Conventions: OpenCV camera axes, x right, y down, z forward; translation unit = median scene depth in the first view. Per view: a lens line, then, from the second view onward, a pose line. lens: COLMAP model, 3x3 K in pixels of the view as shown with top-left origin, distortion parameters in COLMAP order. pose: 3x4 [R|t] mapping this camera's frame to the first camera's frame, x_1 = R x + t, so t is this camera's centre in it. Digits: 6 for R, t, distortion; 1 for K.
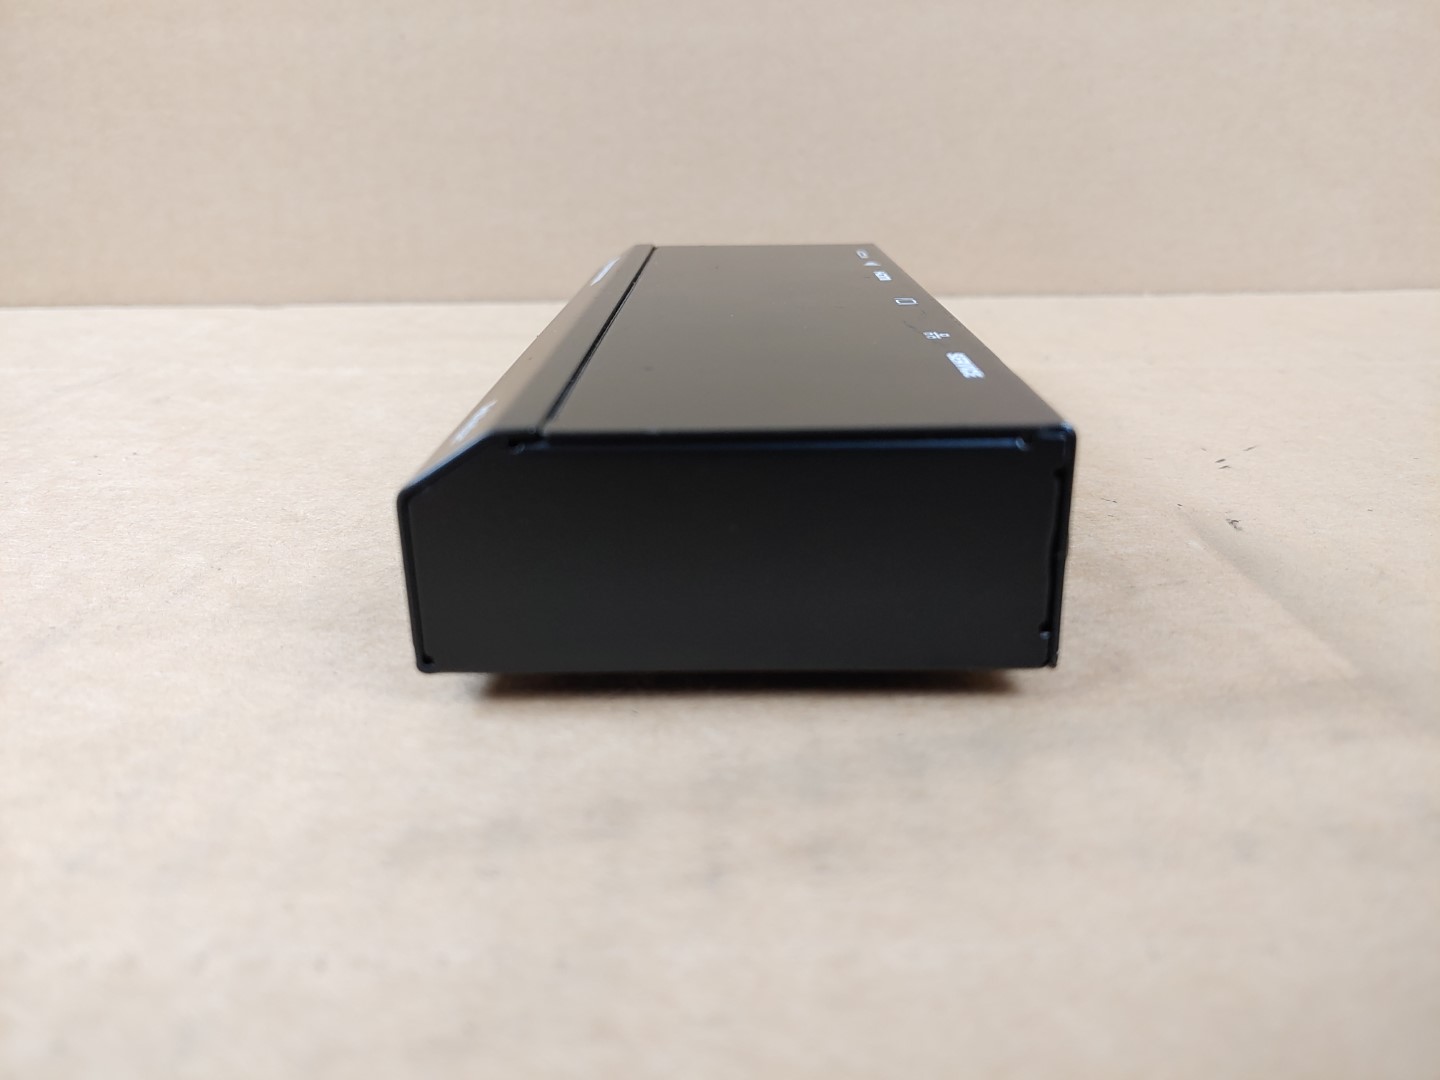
lens RADIAL K [[1080.3, 0, 730.0], [0, 1080.3, 564.5], [0, 0, 1]] dist [0.010565, -0.024191]
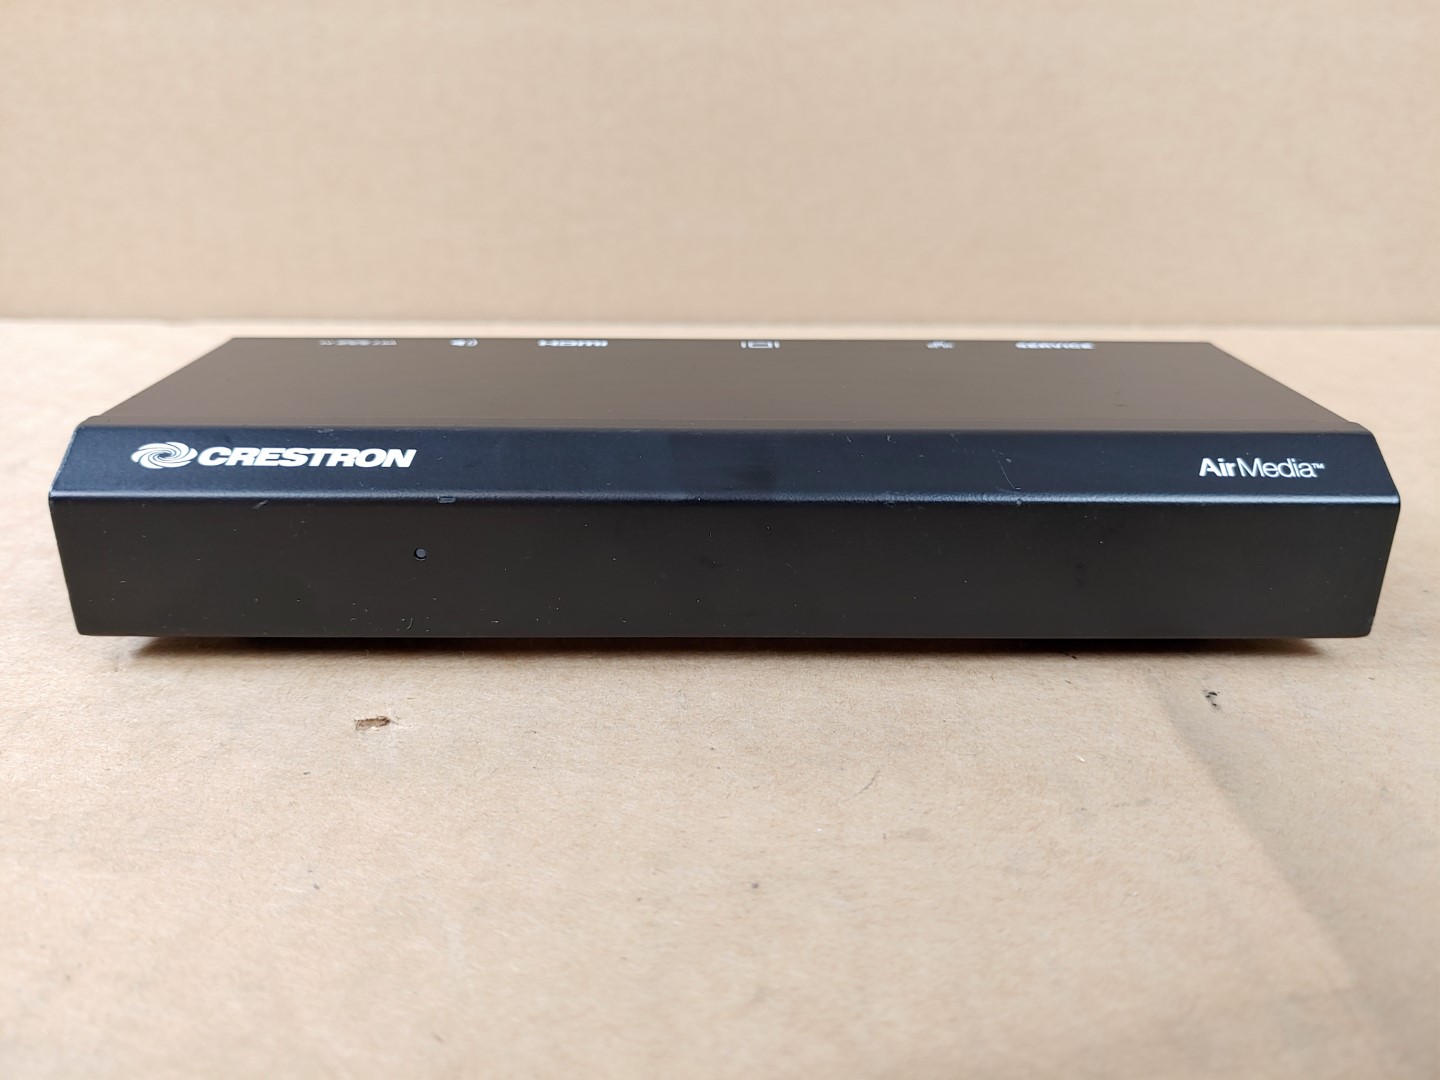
lens RADIAL K [[1080.3, 0, 717.8], [0, 1080.3, 540.0], [0, 0, 1]] dist [0.010565, -0.024191]
pose [[0.999803, 0.019623, -0.003066, 0.123257], [-0.019525, 0.999384, 0.029154, -0.283180], [0.003636, -0.029088, 0.999570, 0.240123]]
